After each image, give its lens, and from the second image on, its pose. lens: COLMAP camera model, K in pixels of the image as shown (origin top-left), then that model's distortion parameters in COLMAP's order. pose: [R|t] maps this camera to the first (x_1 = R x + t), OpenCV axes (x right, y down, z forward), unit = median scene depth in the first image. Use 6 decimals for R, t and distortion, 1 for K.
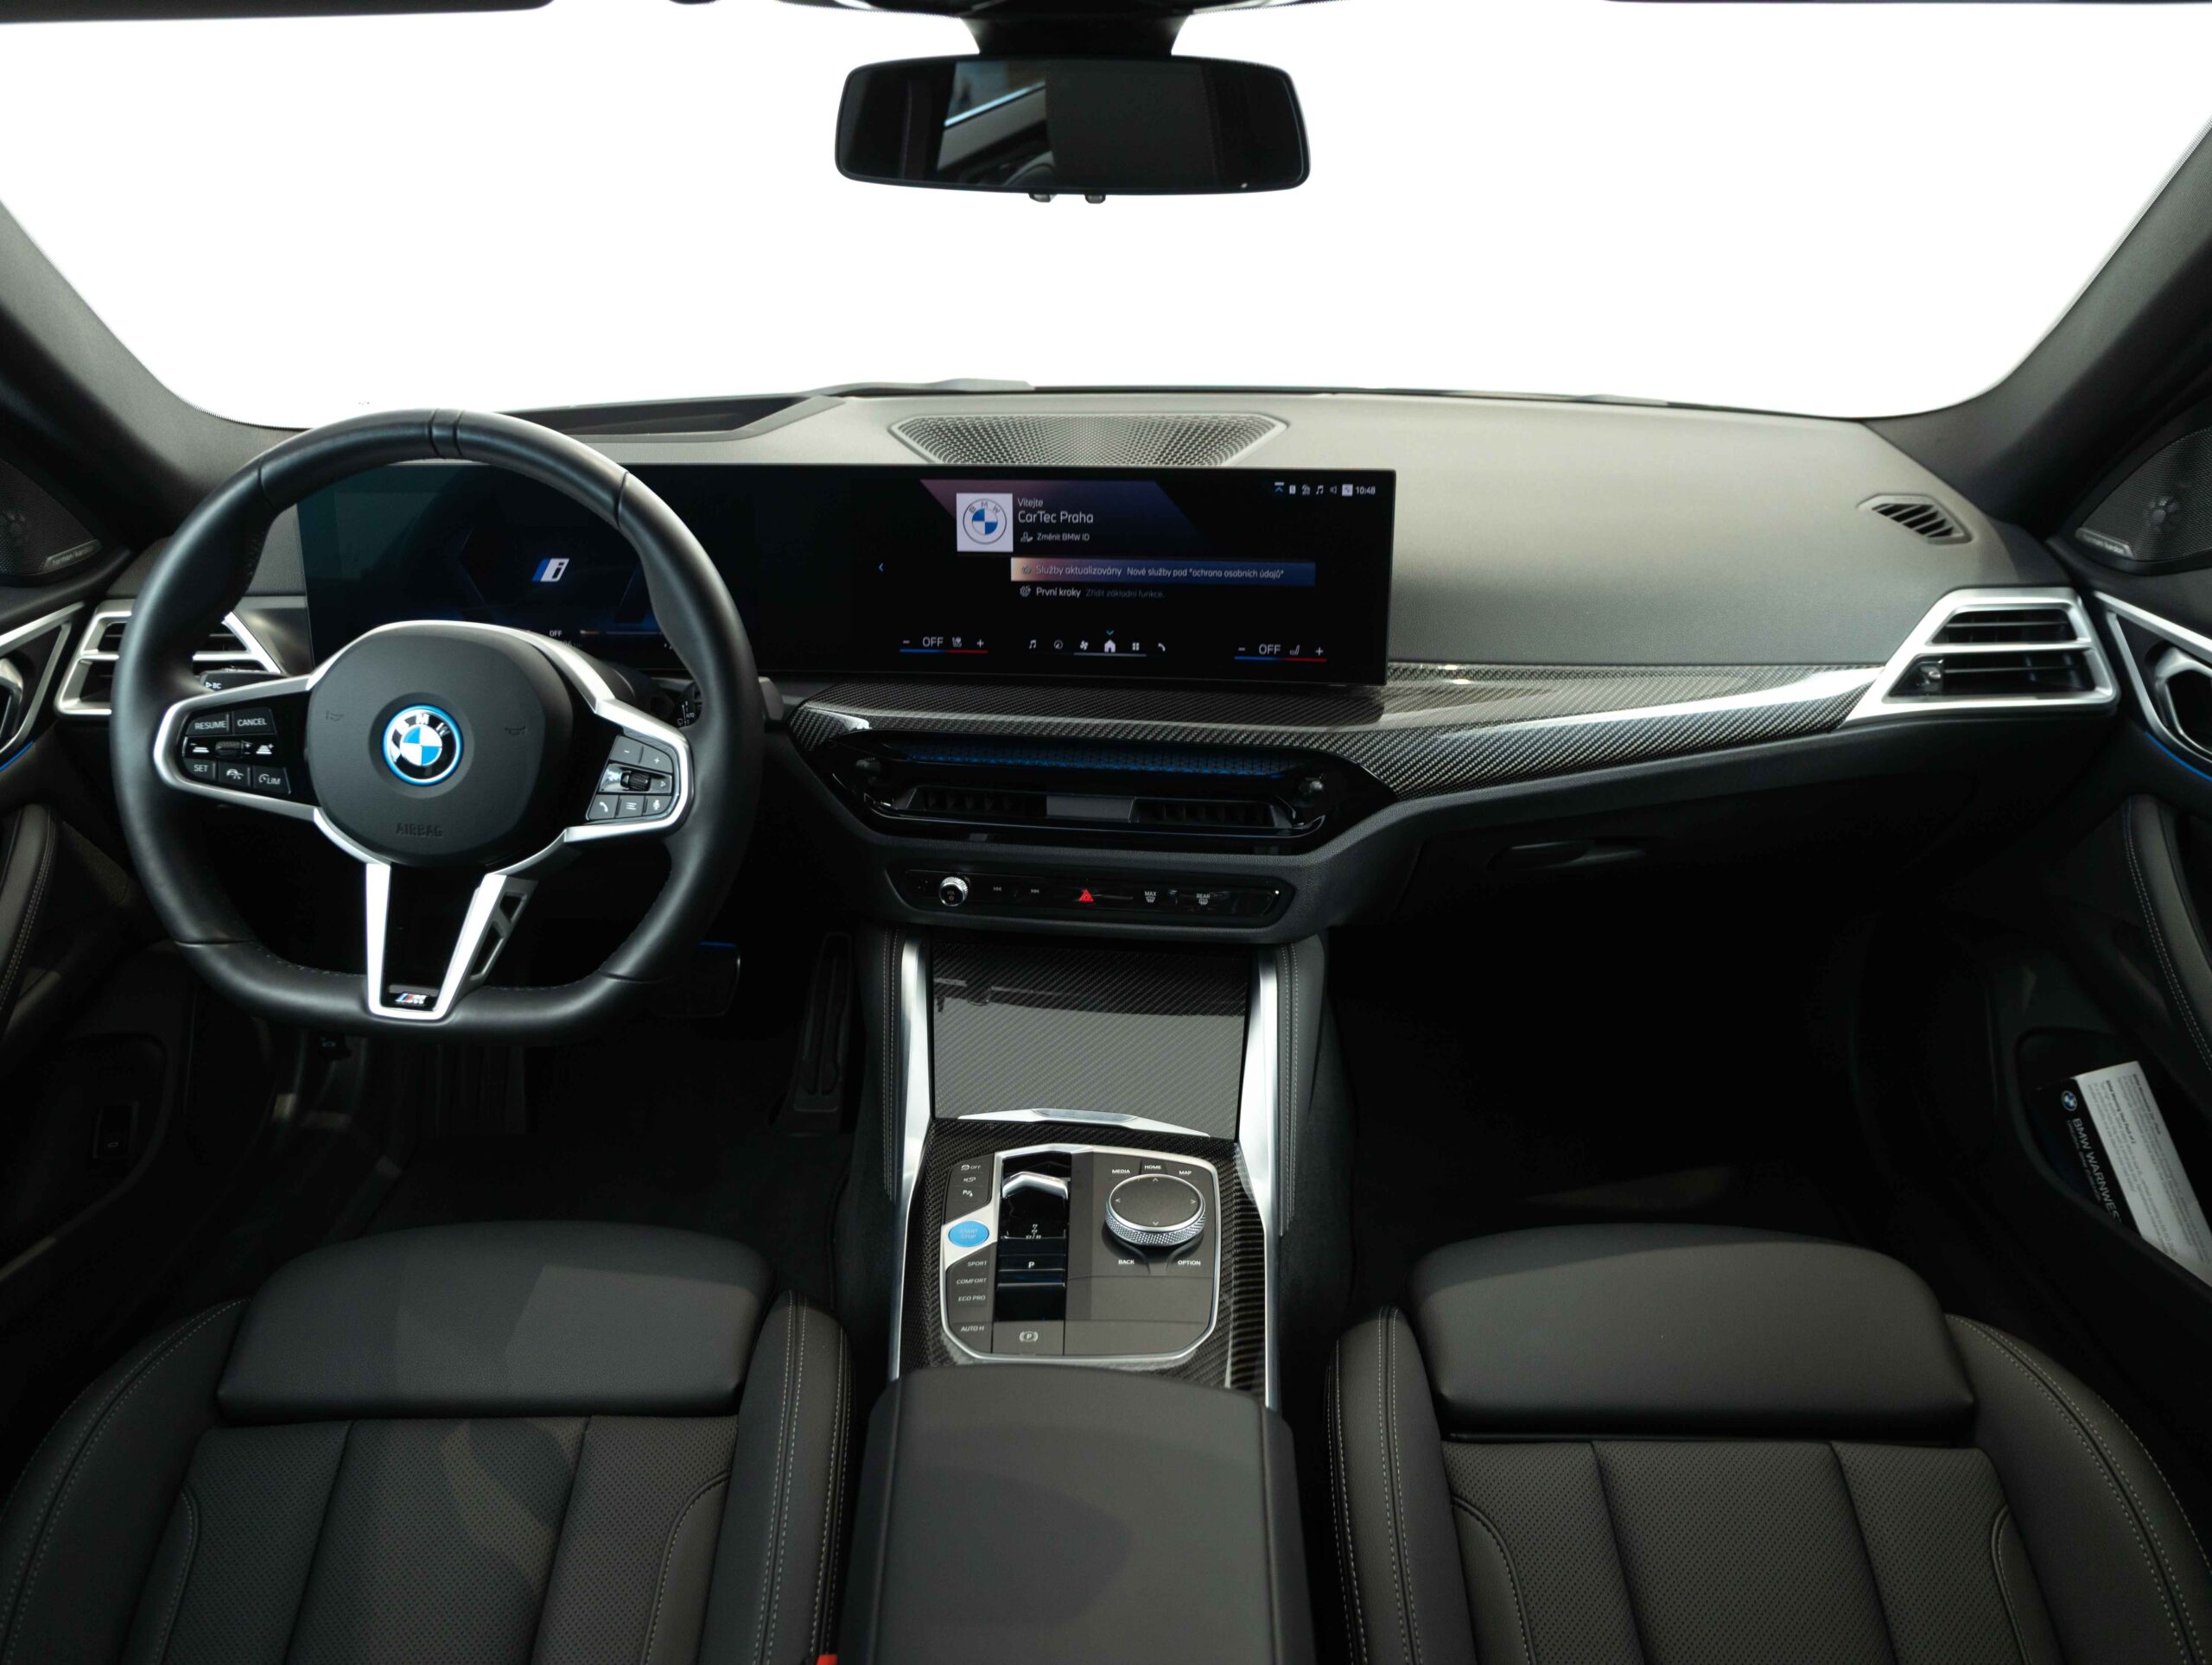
lens RADIAL K [[1491.7, 0, 1106.0], [0, 1491.7, 832.5], [0, 0, 1]] dist [0.003255, 0.003203]
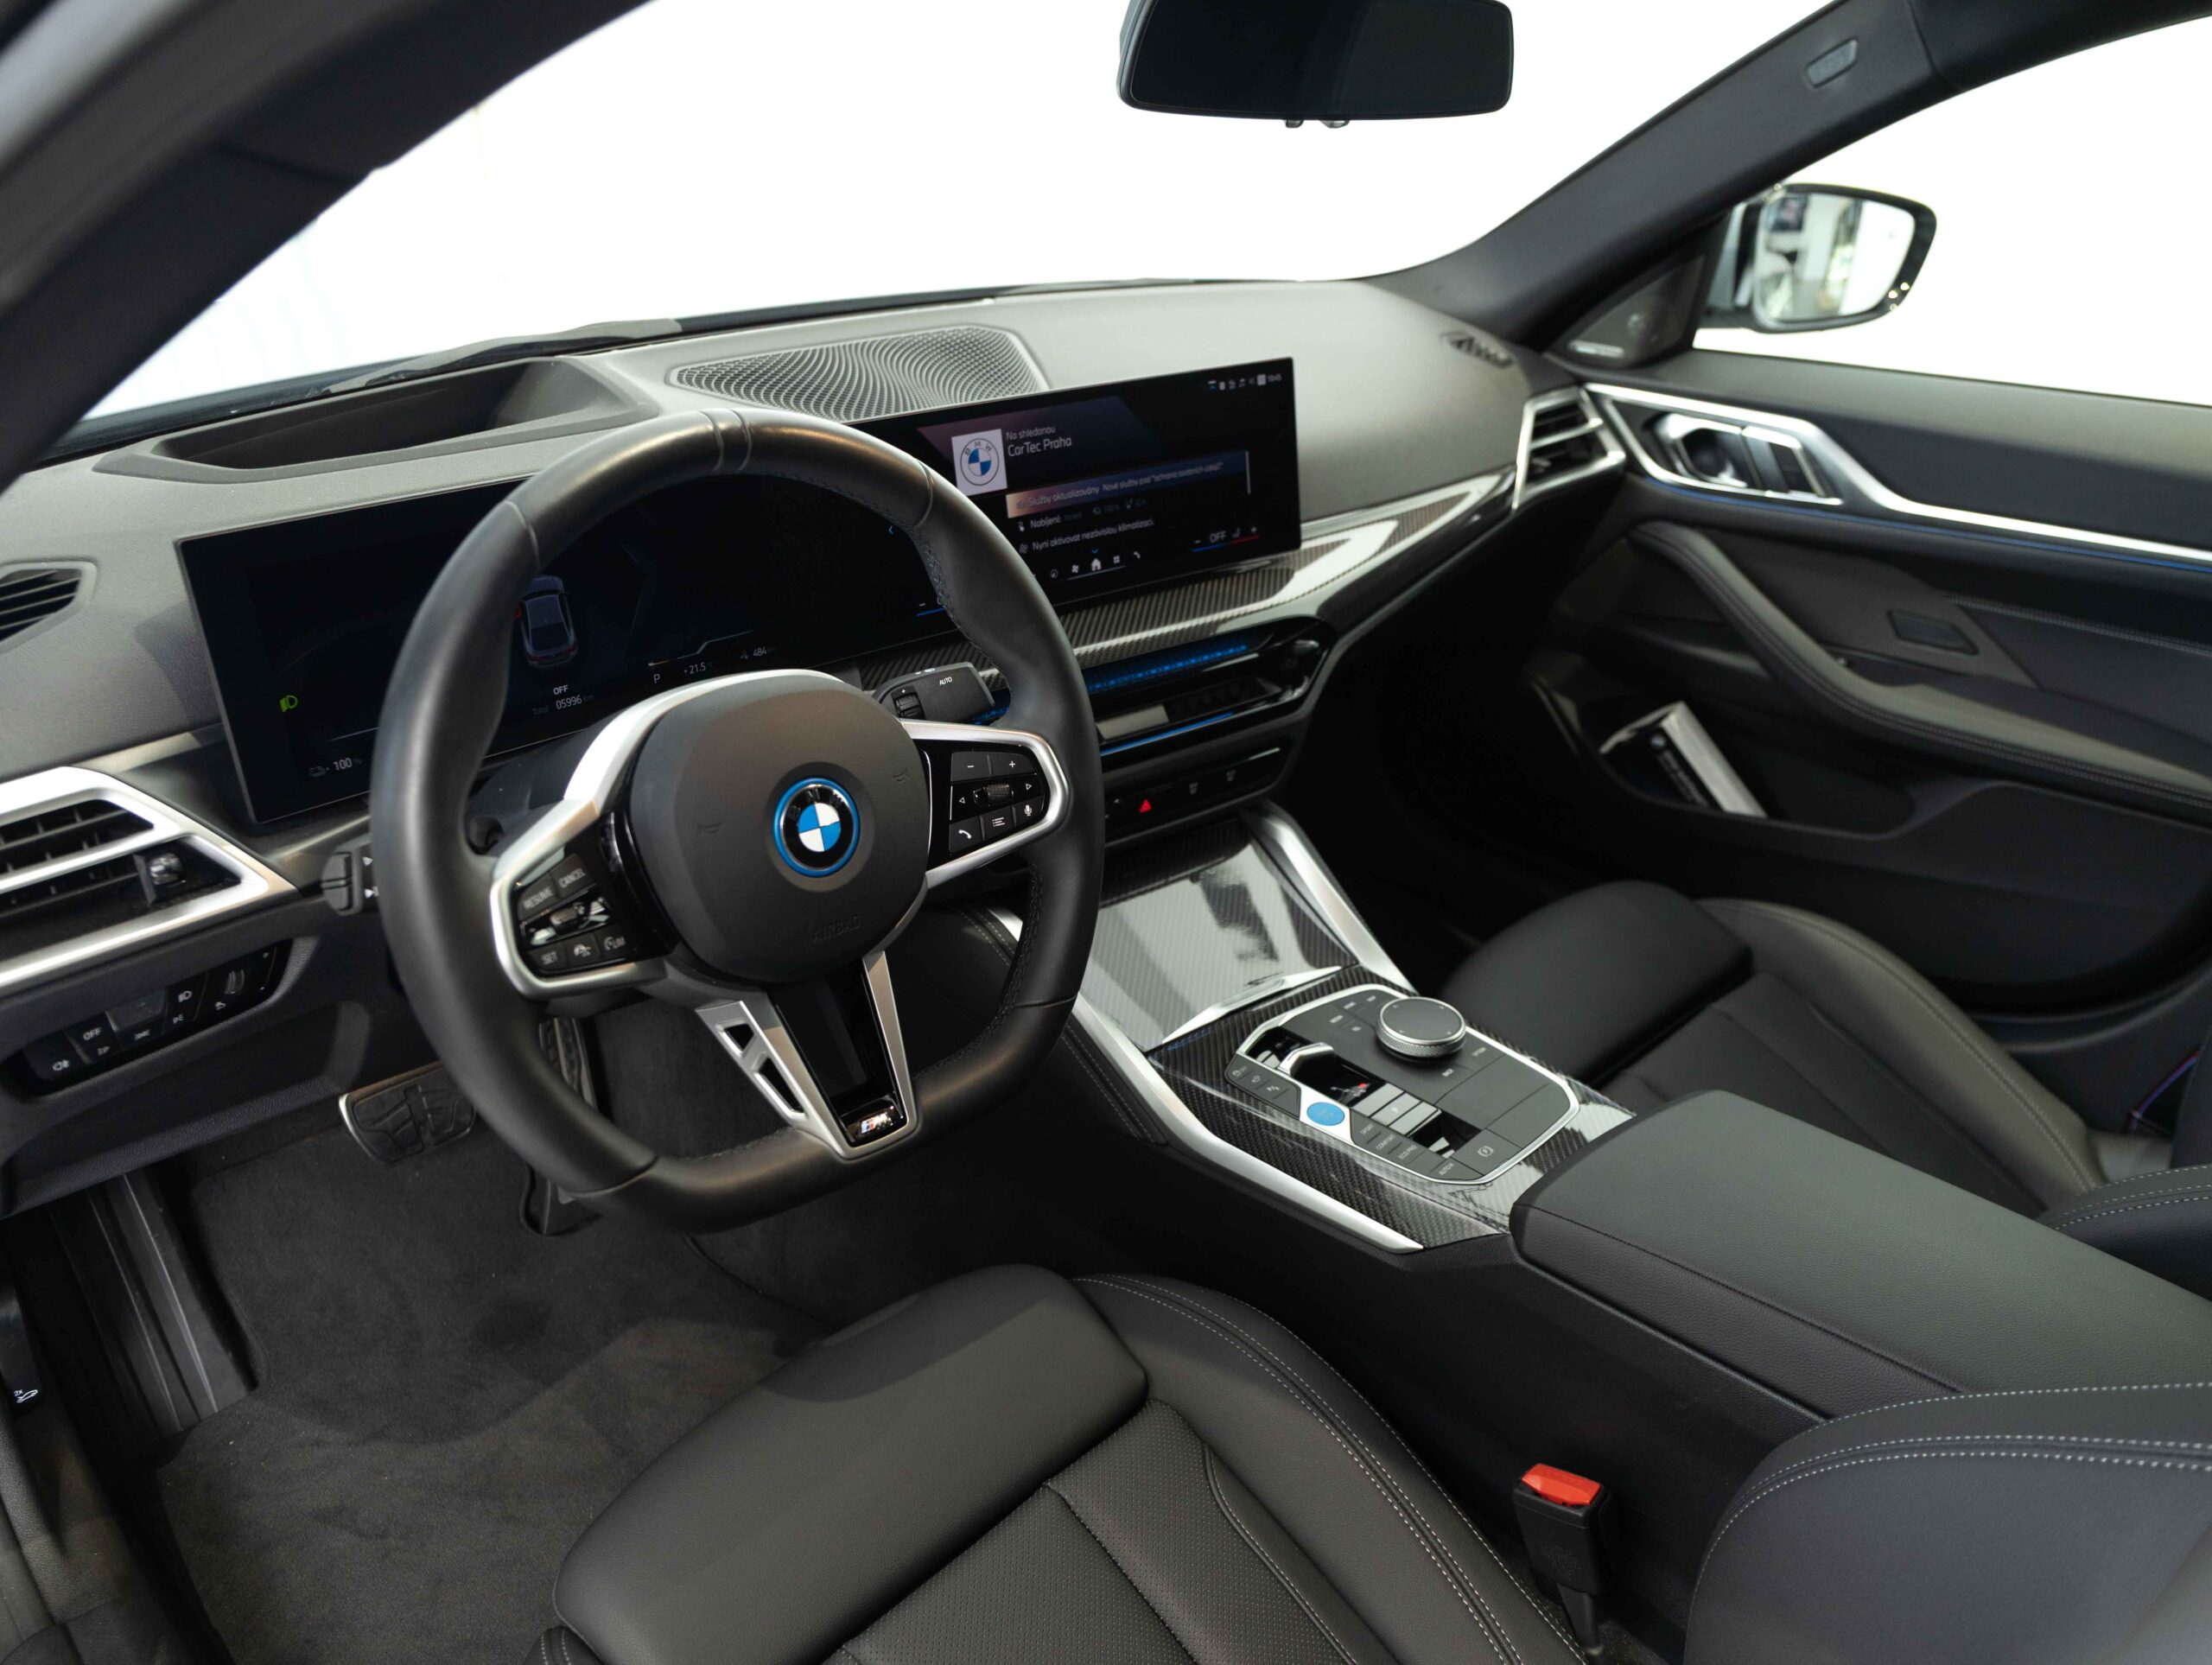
lens RADIAL K [[1496.6, 0, 1106.0], [0, 1496.6, 832.5], [0, 0, 1]] dist [-0.005568, -0.000949]
pose [[0.742314, -0.307203, 0.595480, -0.667166], [0.265982, 0.950786, 0.158934, -0.113409], [-0.614999, 0.040408, 0.787492, 0.202992]]
